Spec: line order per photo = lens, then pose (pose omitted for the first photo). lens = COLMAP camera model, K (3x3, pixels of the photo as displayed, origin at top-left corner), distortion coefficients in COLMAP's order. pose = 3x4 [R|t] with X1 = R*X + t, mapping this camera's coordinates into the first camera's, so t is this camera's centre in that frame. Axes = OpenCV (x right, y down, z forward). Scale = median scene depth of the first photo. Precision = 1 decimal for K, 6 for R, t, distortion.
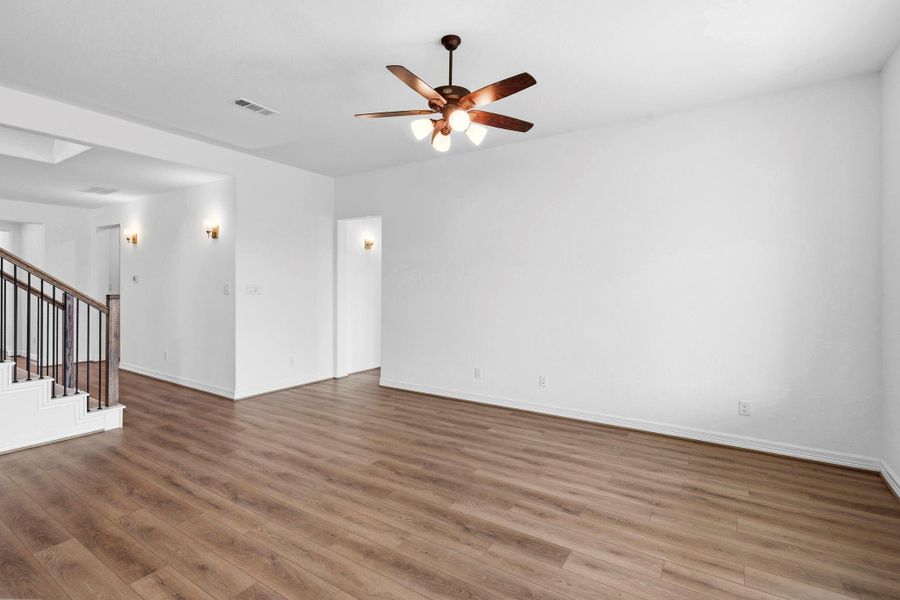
lens RADIAL K [[437.9, 0, 449.7], [0, 437.9, 293.2], [0, 0, 1]] dist [0.001796, 0.000311]
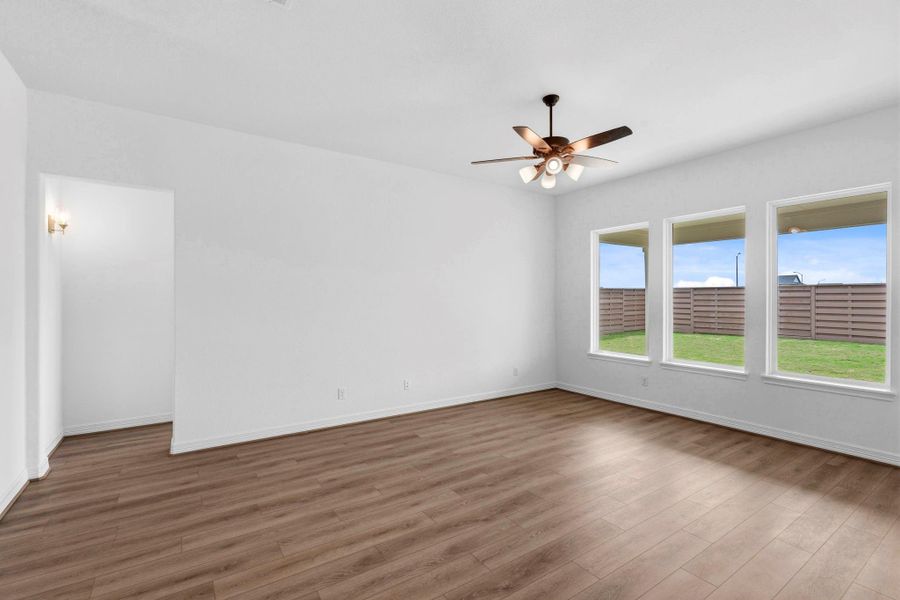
lens RADIAL K [[411.9, 0, 450.9], [0, 411.9, 300.6], [0, 0, 1]] dist [0.001138, -0.000076]
pose [[0.367806, -0.000300, 0.929903, -0.894082], [0.015774, 0.999858, -0.005916, -0.002903], [-0.929769, 0.016844, 0.367758, 0.643346]]
